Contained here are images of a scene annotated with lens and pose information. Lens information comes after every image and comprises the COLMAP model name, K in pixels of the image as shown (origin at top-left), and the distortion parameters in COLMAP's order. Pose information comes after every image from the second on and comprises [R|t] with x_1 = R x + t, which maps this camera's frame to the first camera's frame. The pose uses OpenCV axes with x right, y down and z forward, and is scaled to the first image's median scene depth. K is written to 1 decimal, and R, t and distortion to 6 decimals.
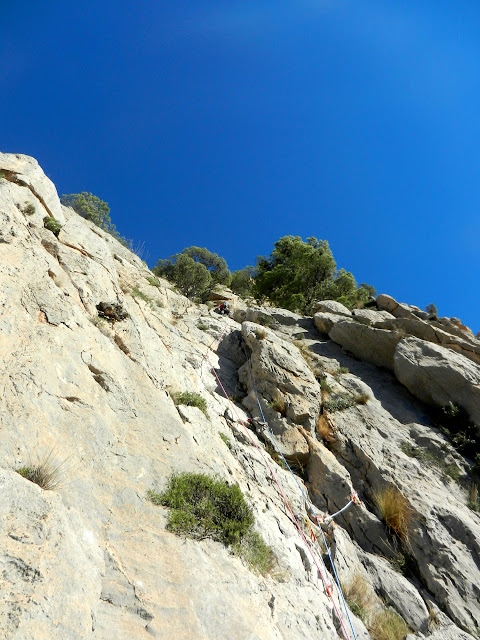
lens RADIAL K [[496.3, 0, 241.1], [0, 496.3, 317.1], [0, 0, 1]] dist [0.029459, -0.004285]
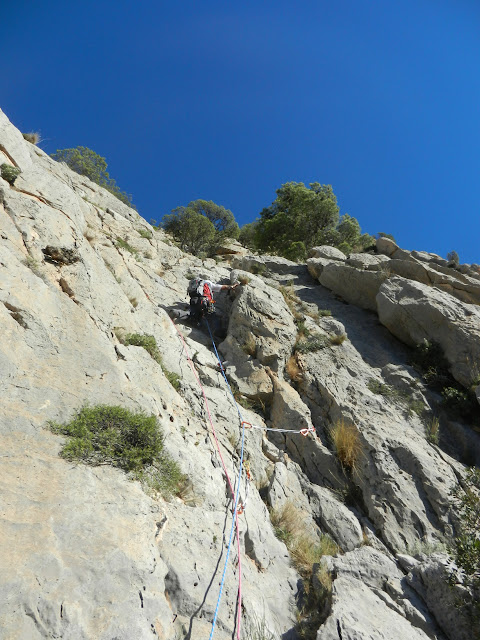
lens RADIAL K [[498.4, 0, 238.8], [0, 498.4, 316.2], [0, 0, 1]] dist [0.033362, -0.003948]
pose [[0.998009, -0.034009, -0.053114, 0.102502], [0.038379, 0.995764, 0.083548, 0.028533], [0.050048, -0.085420, 0.995087, 0.015335]]
